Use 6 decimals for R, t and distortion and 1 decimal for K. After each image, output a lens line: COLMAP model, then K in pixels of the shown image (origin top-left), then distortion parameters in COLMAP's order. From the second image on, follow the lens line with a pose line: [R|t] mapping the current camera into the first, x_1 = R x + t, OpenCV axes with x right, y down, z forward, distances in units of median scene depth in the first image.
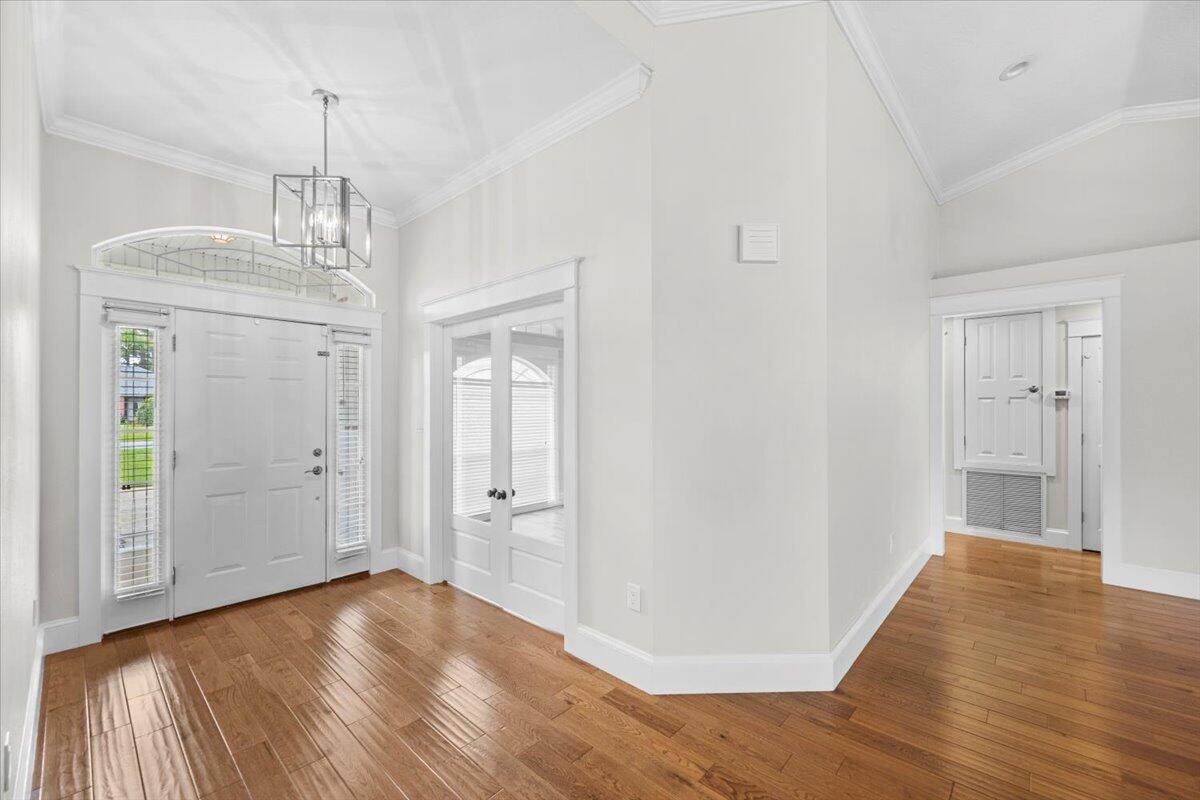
lens RADIAL K [[486.8, 0, 601.2], [0, 486.8, 406.0], [0, 0, 1]] dist [-0.001585, 0.000221]
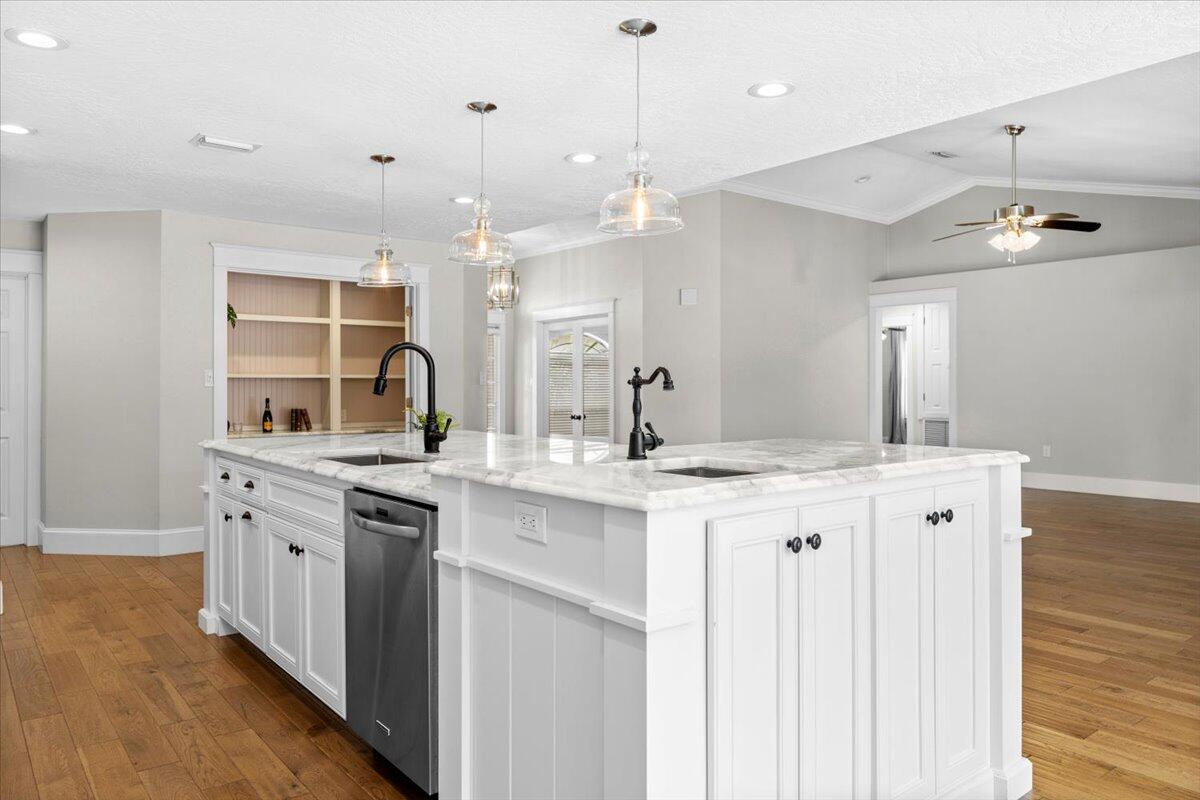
lens RADIAL K [[828.4, 0, 600.7], [0, 828.4, 384.8], [0, 0, 1]] dist [-0.005903, 0.005442]
pose [[0.987522, -0.001644, -0.157475, 0.323426], [0.001429, 0.999998, -0.001477, 0.053968], [0.157477, 0.001234, 0.987522, -1.809320]]
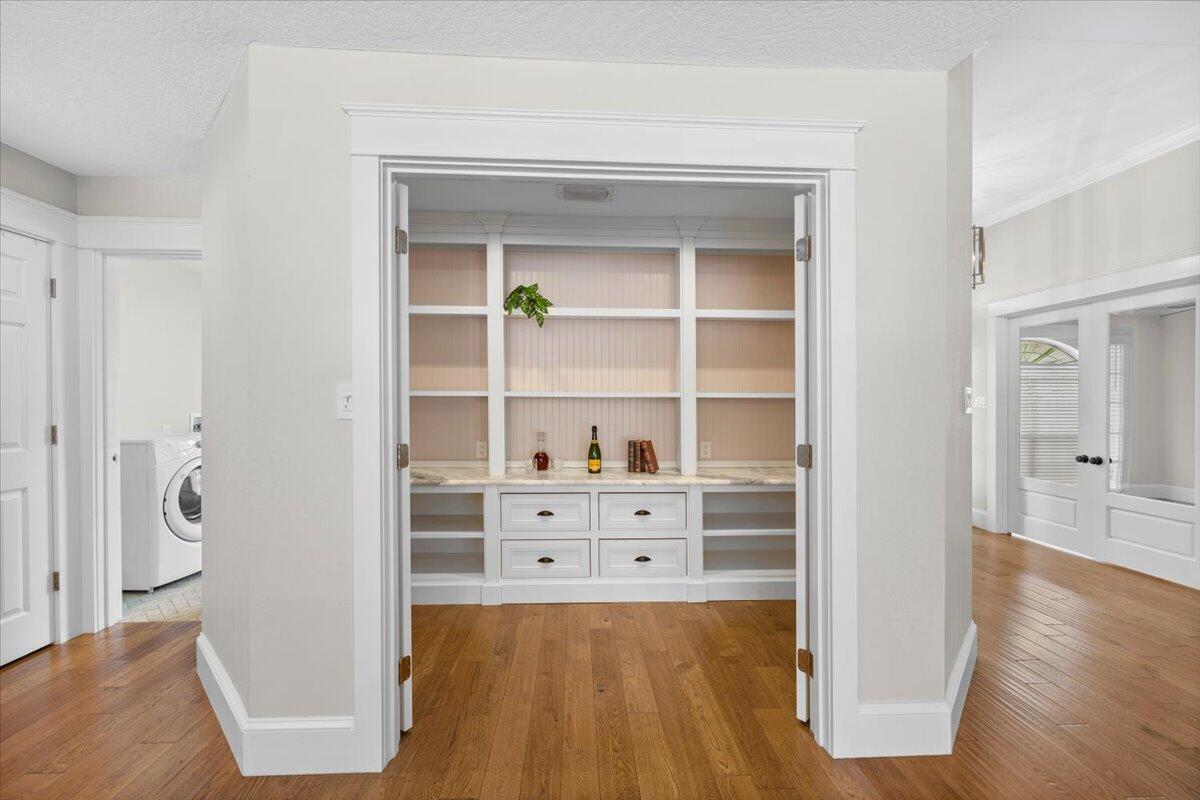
lens RADIAL K [[486.8, 0, 596.8], [0, 486.8, 402.4], [0, 0, 1]] dist [-0.001585, 0.000221]
pose [[0.703188, 0.006433, -0.710975, -0.187857], [-0.002815, 0.999976, 0.006264, 0.036140], [0.710999, -0.002403, 0.703189, -0.543337]]
